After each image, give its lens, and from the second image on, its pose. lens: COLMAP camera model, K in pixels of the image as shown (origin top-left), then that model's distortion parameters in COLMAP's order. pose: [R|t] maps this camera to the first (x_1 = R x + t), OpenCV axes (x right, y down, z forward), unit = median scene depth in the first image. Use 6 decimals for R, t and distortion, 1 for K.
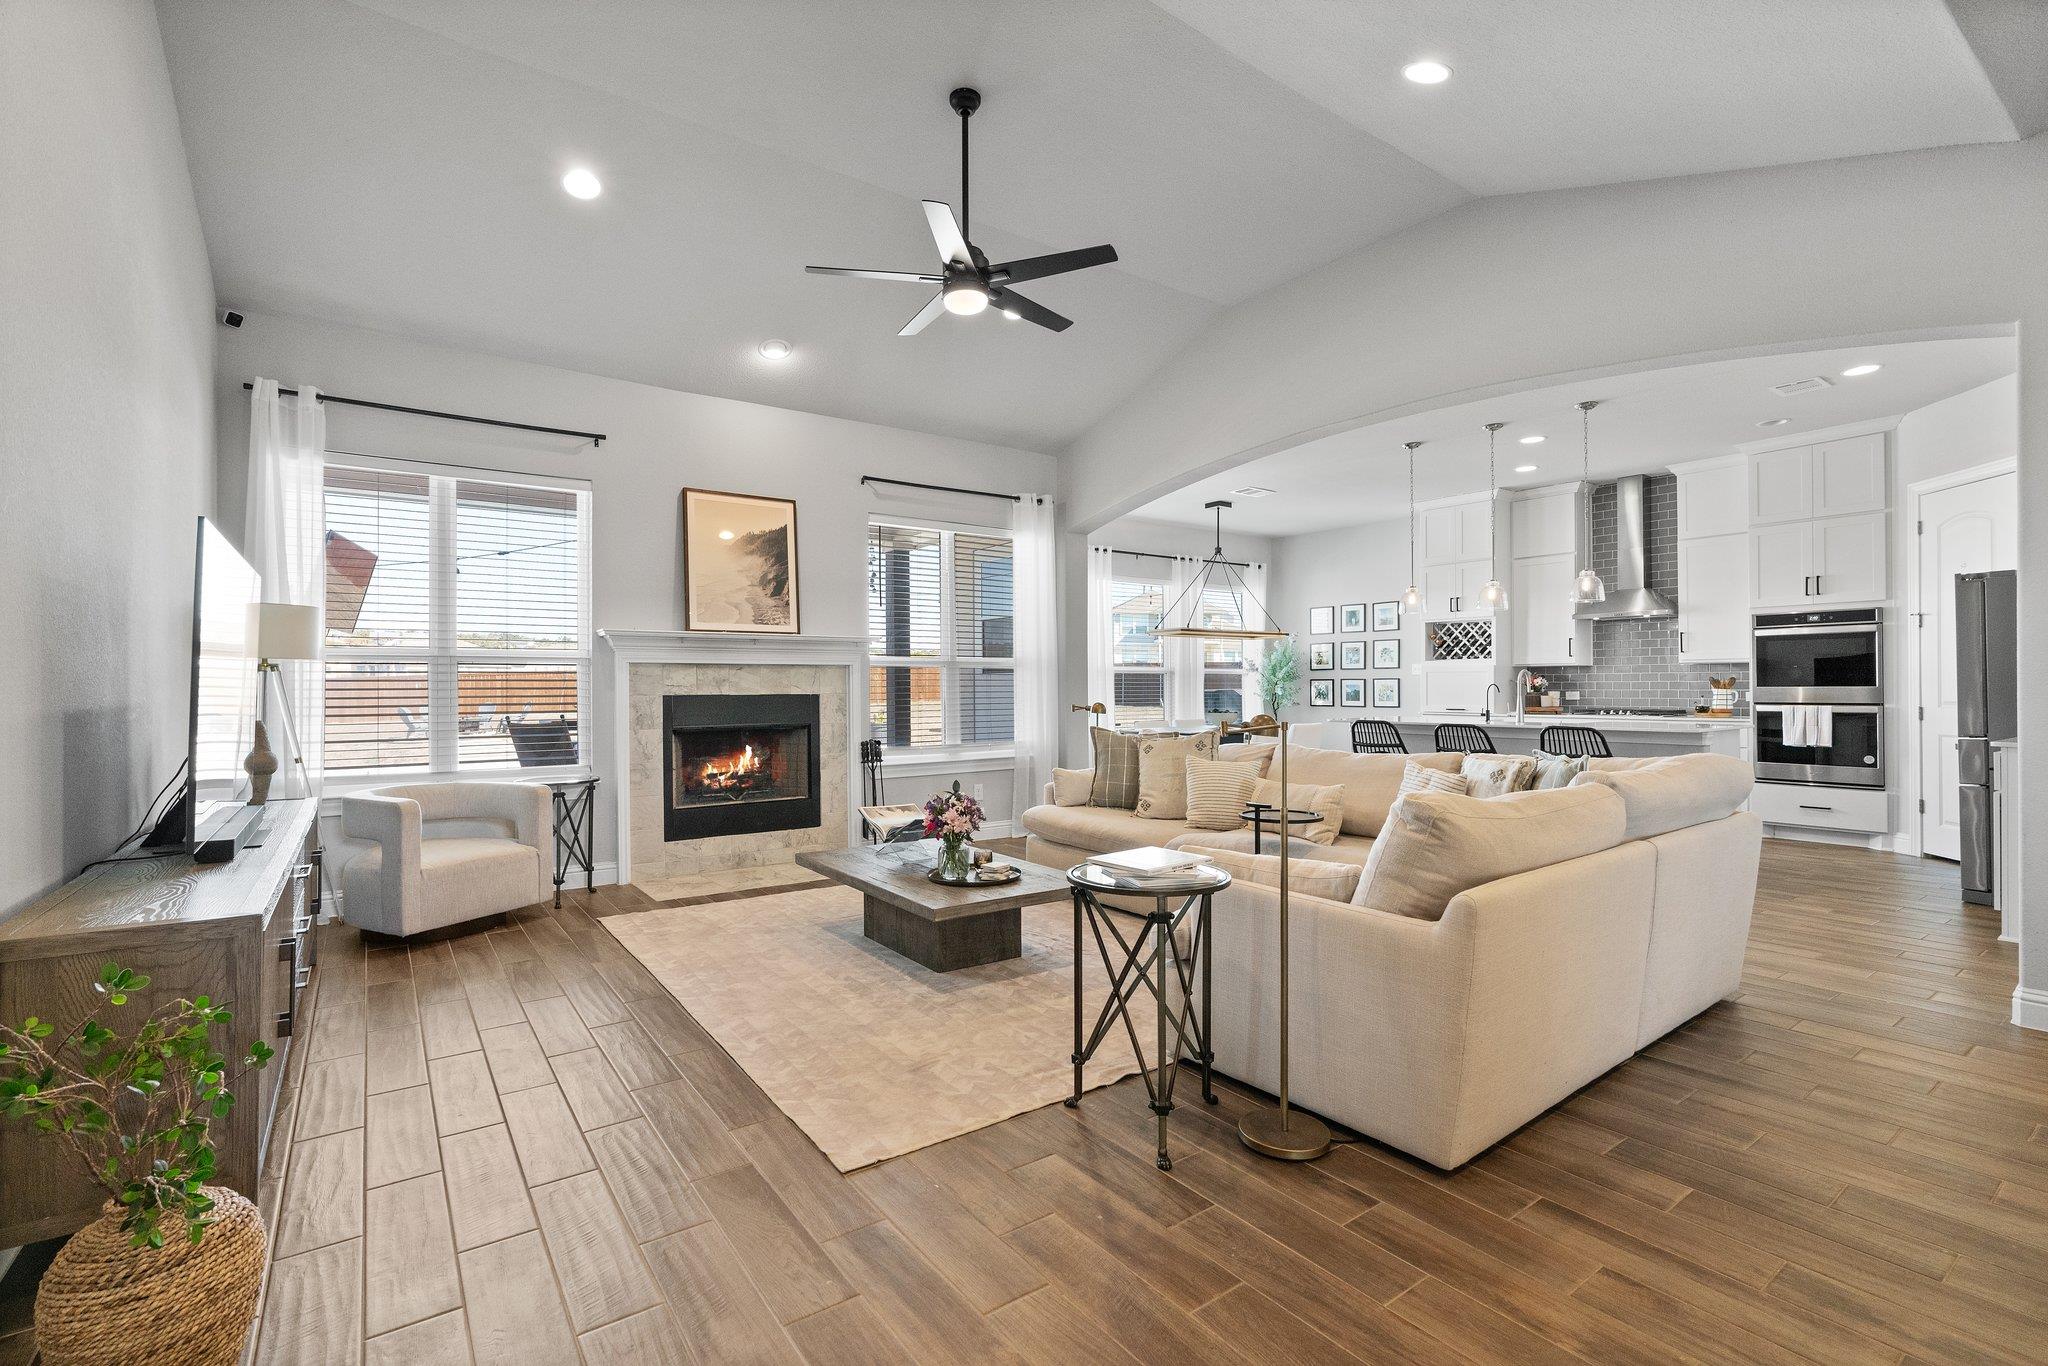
lens RADIAL K [[925.1, 0, 1024.0], [0, 925.1, 683.0], [0, 0, 1]] dist [-0.000989, 0.000631]
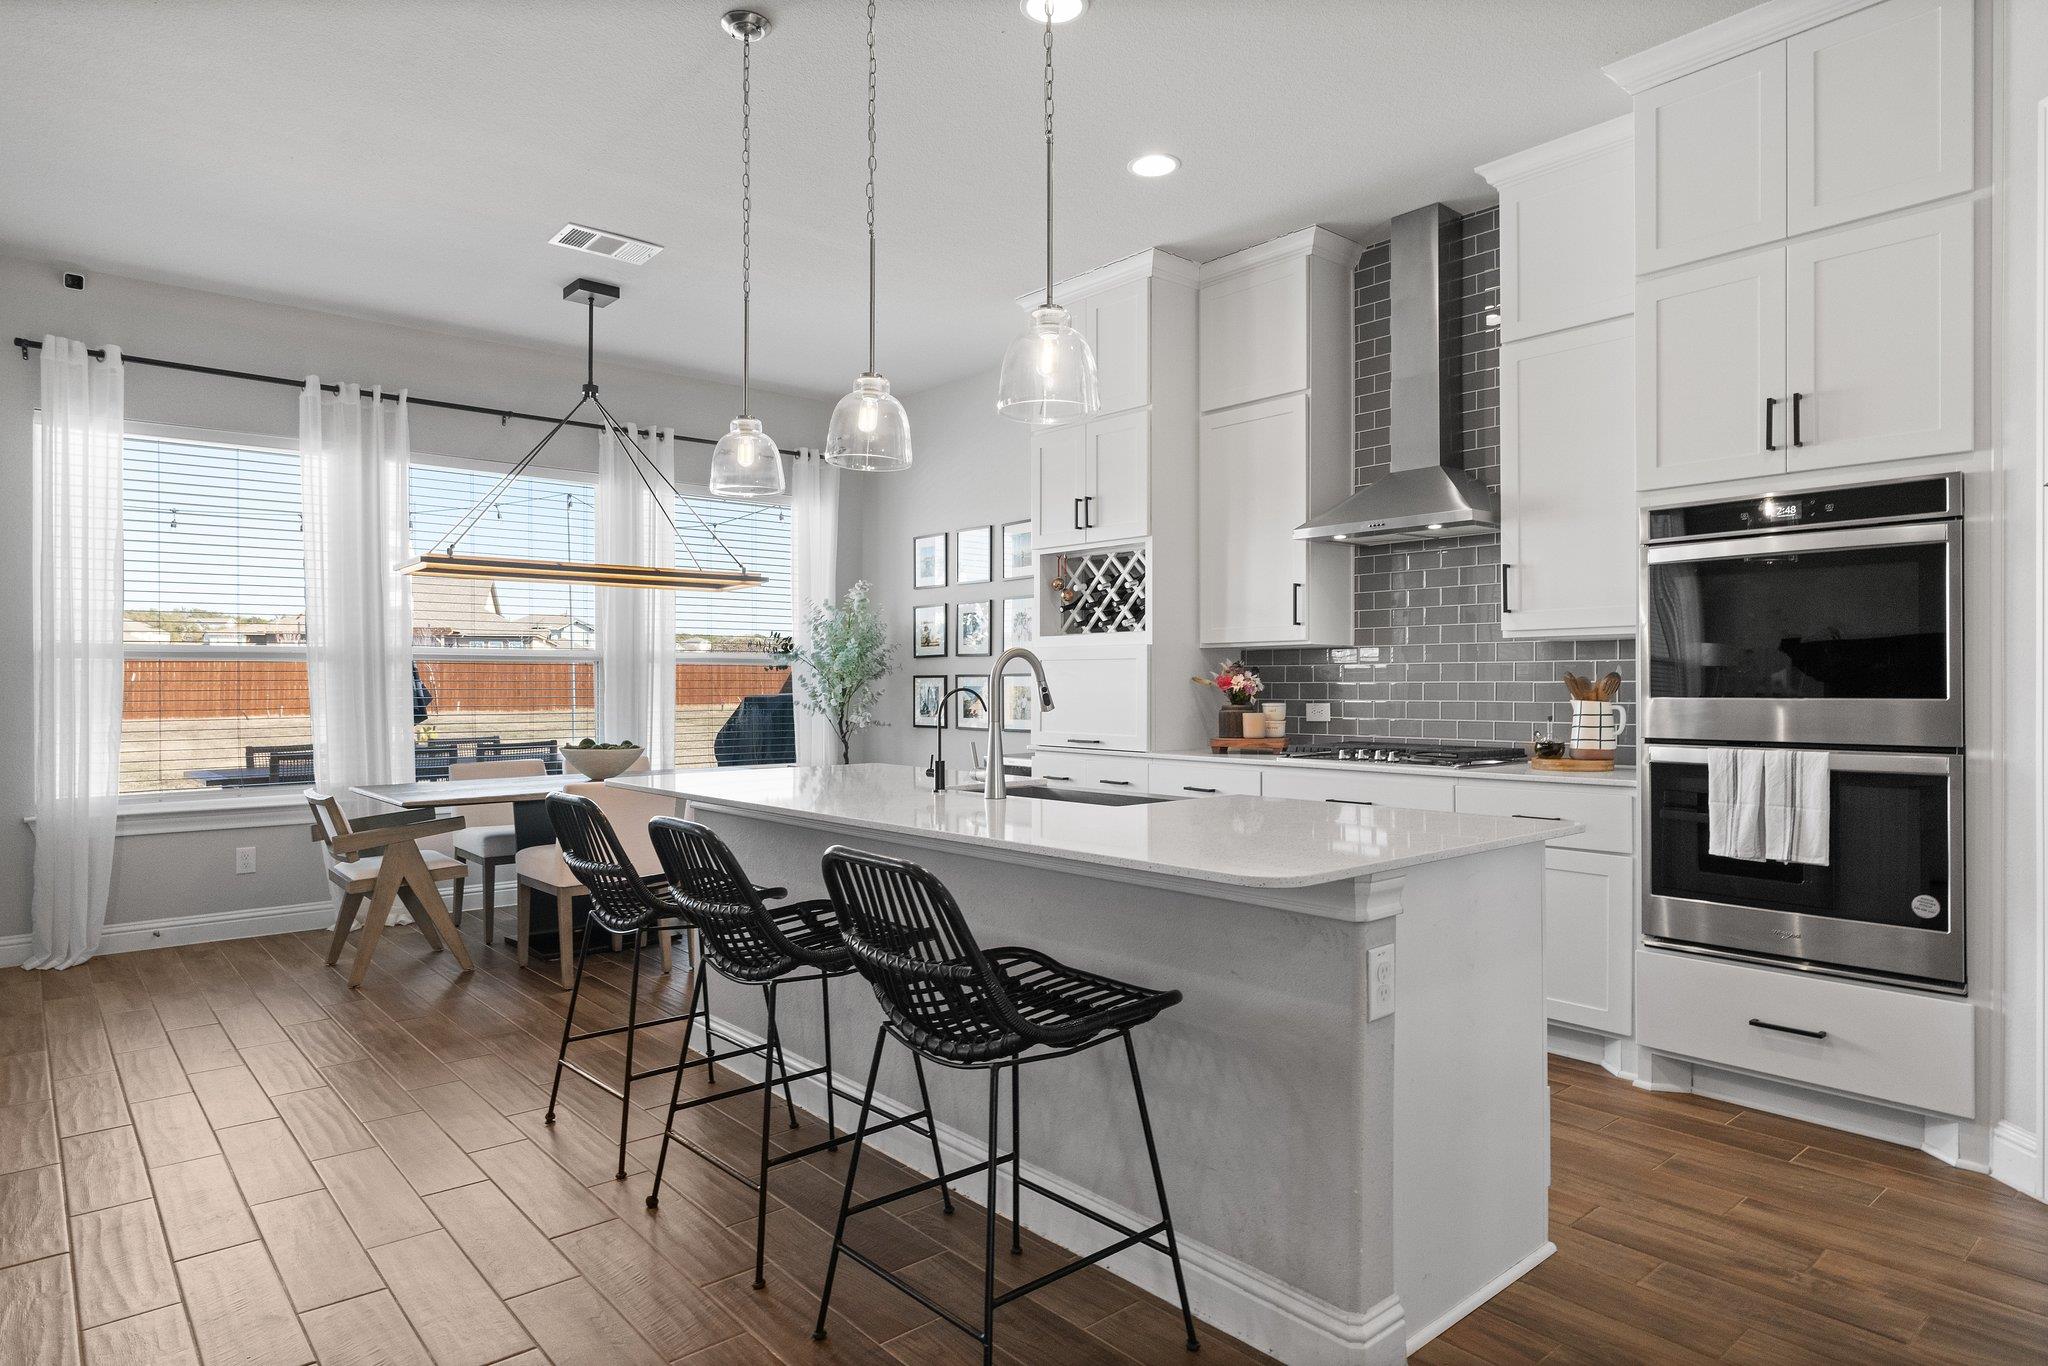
lens RADIAL K [[1172.4, 0, 1024.0], [0, 1172.4, 683.0], [0, 0, 1]] dist [-0.000112, 0.000207]
pose [[0.995499, 0.004039, 0.094691, 0.450236], [-0.004179, 0.999990, 0.001278, -0.001162], [-0.094684, -0.001668, 0.995506, 0.500264]]
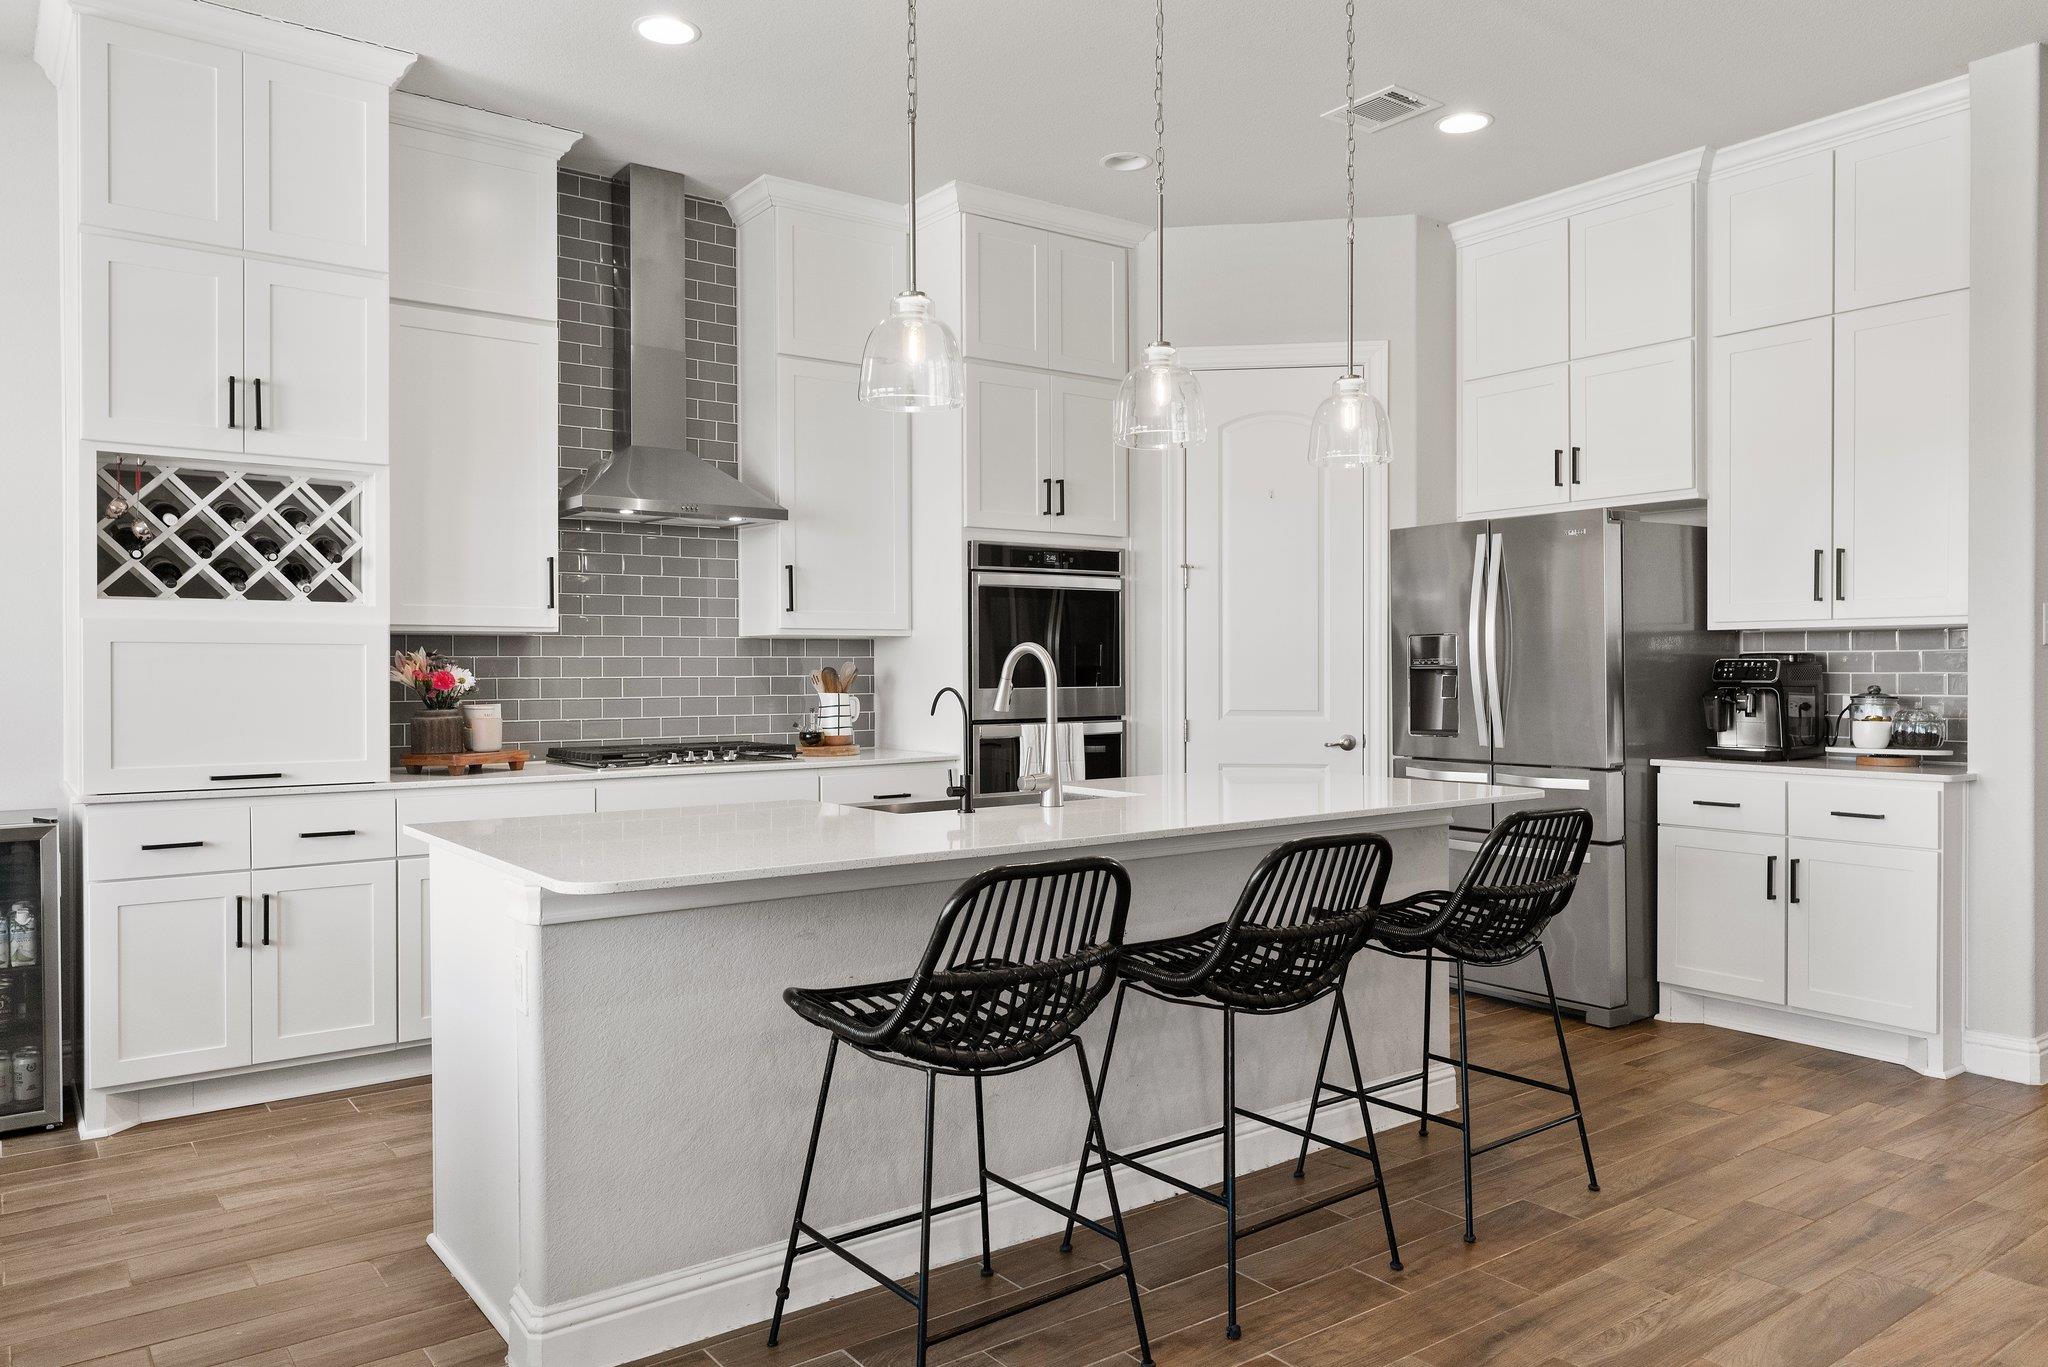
lens RADIAL K [[1394.8, 0, 1024.0], [0, 1394.8, 683.5], [0, 0, 1]] dist [0.003733, 0.000839]
pose [[-0.016655, -0.006157, 0.999842, 0.045059], [0.000195, 0.999981, 0.006161, -0.002783], [-0.999861, 0.000298, -0.016653, 0.908630]]
